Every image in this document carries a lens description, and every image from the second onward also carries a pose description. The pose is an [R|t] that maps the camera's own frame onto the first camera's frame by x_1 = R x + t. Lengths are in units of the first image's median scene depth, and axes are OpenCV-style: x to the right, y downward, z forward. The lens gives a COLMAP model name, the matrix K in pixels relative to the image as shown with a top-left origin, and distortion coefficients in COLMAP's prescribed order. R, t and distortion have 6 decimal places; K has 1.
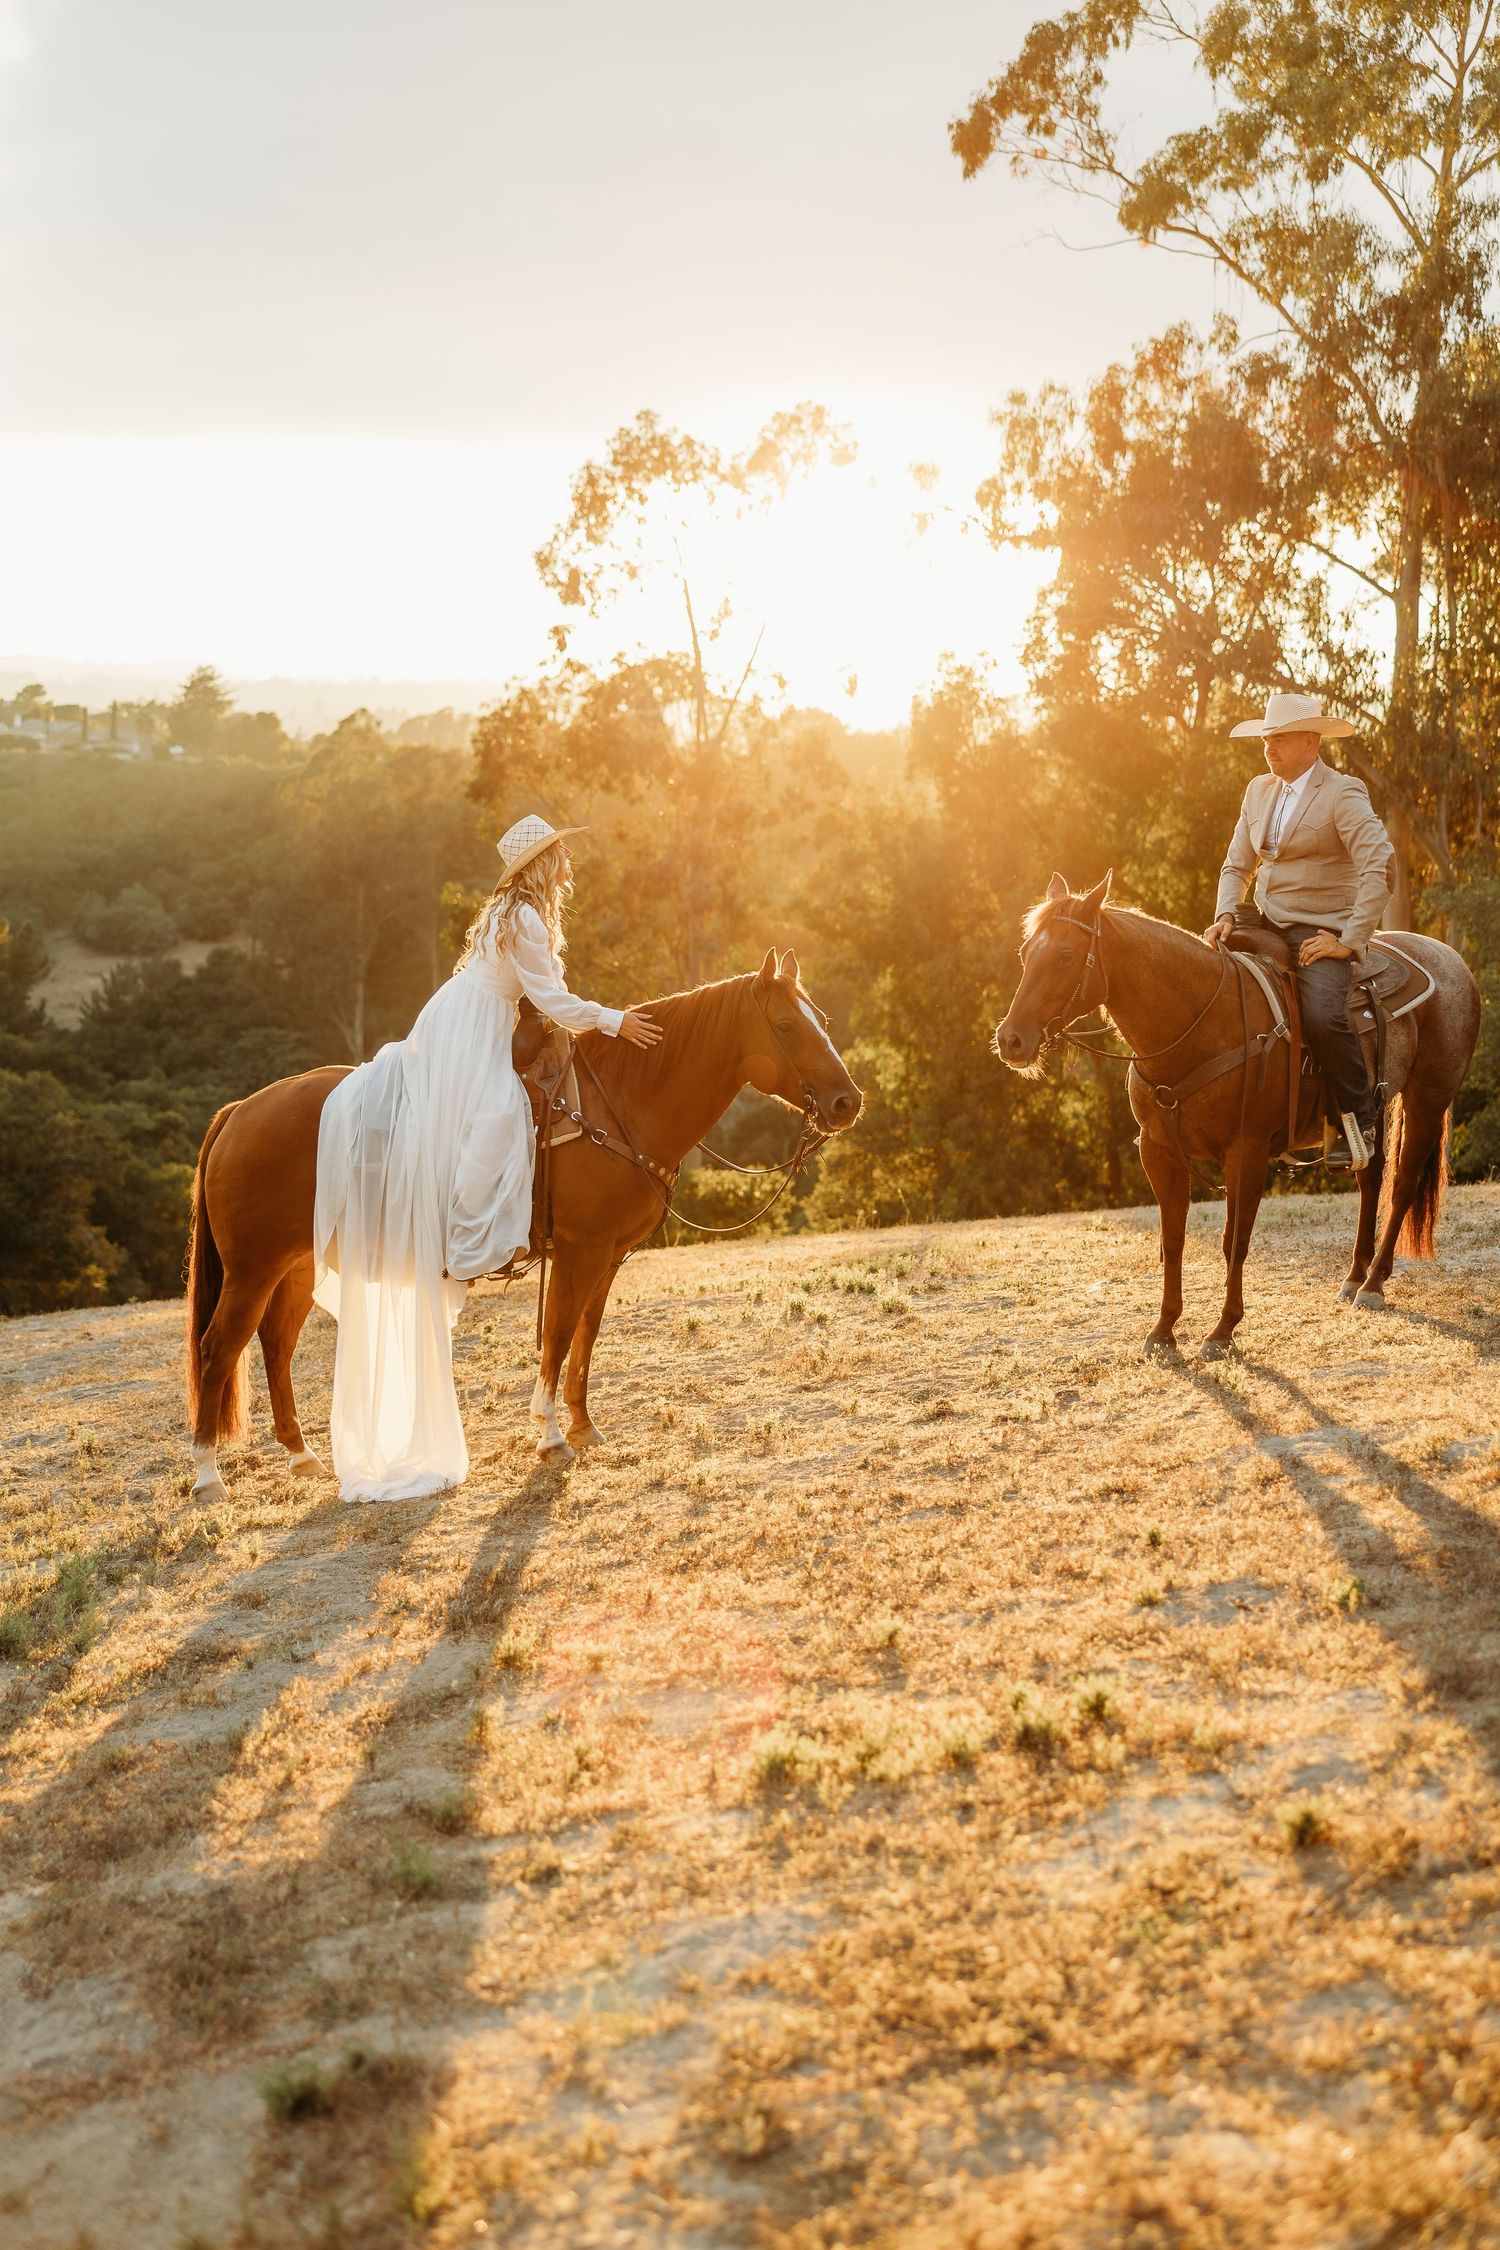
lens RADIAL K [[2711.4, 0, 750.0], [0, 2711.4, 1125.0], [0, 0, 1]] dist [0.011880, 0.075433]
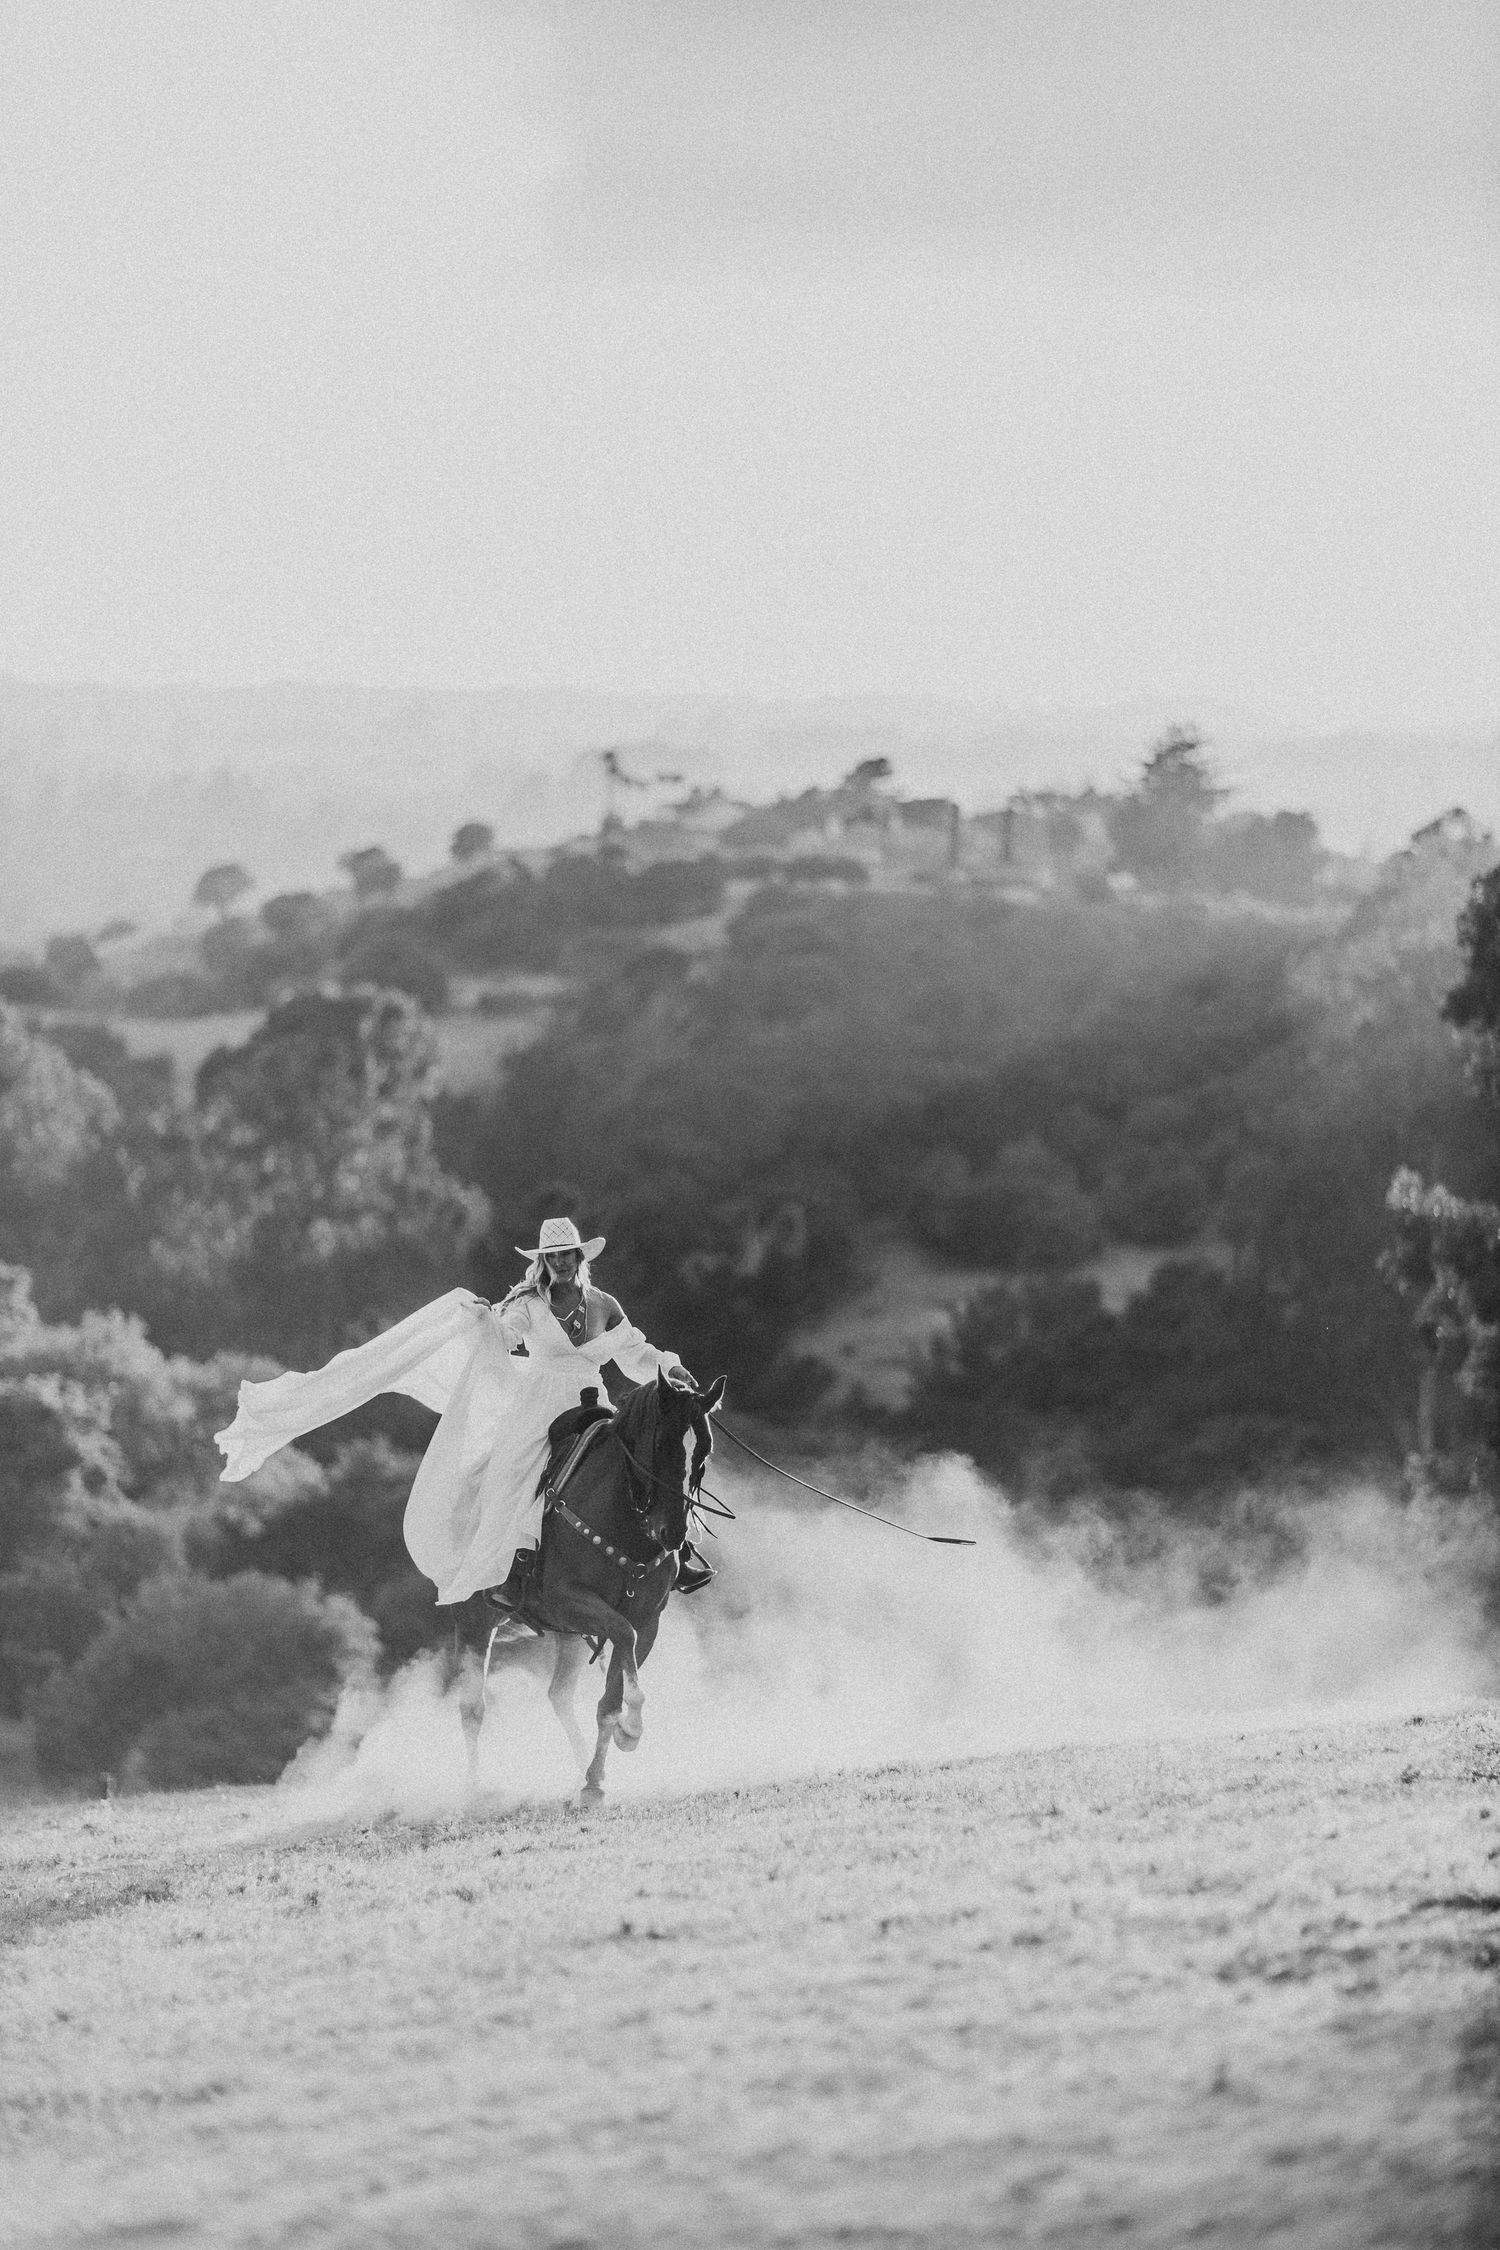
lens RADIAL K [[5677.2, 0, 662.4], [0, 5677.2, 1124.5], [0, 0, 1]] dist [0.067109, 0.123521]
pose [[0.951611, 0.014795, -0.306949, 0.130310], [-0.041416, 0.995902, -0.080393, 0.003226], [0.304502, 0.089215, 0.948324, -0.208360]]
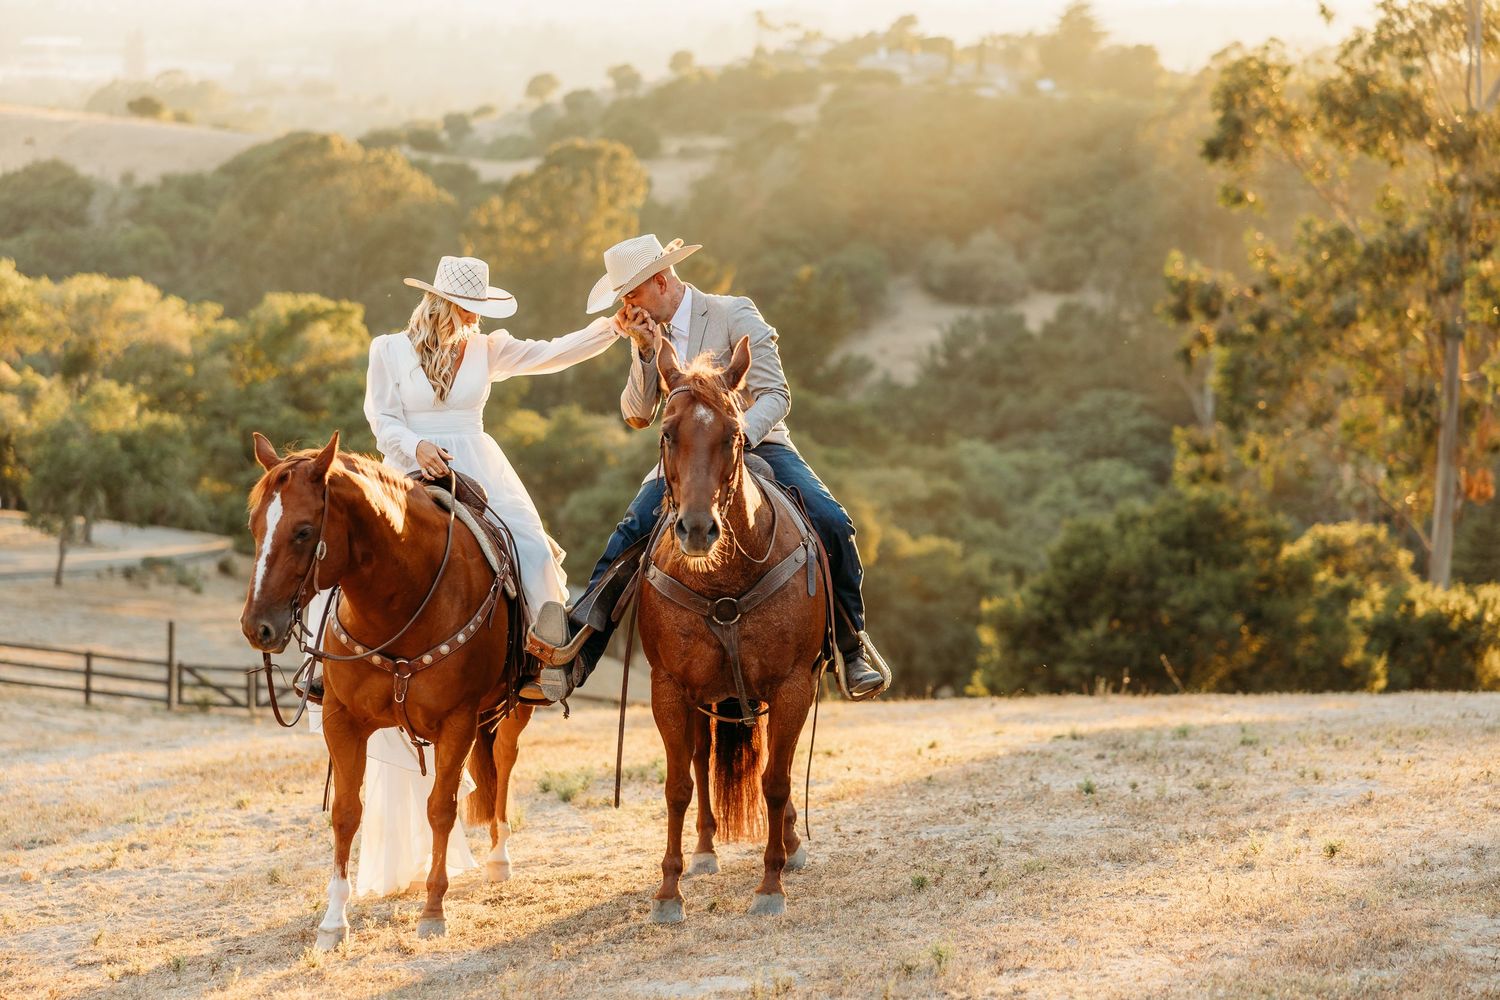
lens RADIAL K [[2997.1, 0, 689.8], [0, 2997.1, 496.8], [0, 0, 1]] dist [-0.036956, 0.389282]
pose [[0.936483, 0.052186, -0.346807, 0.110202], [-0.050928, 0.998621, 0.012746, -0.014506], [0.346994, 0.005725, 0.937850, 0.004836]]
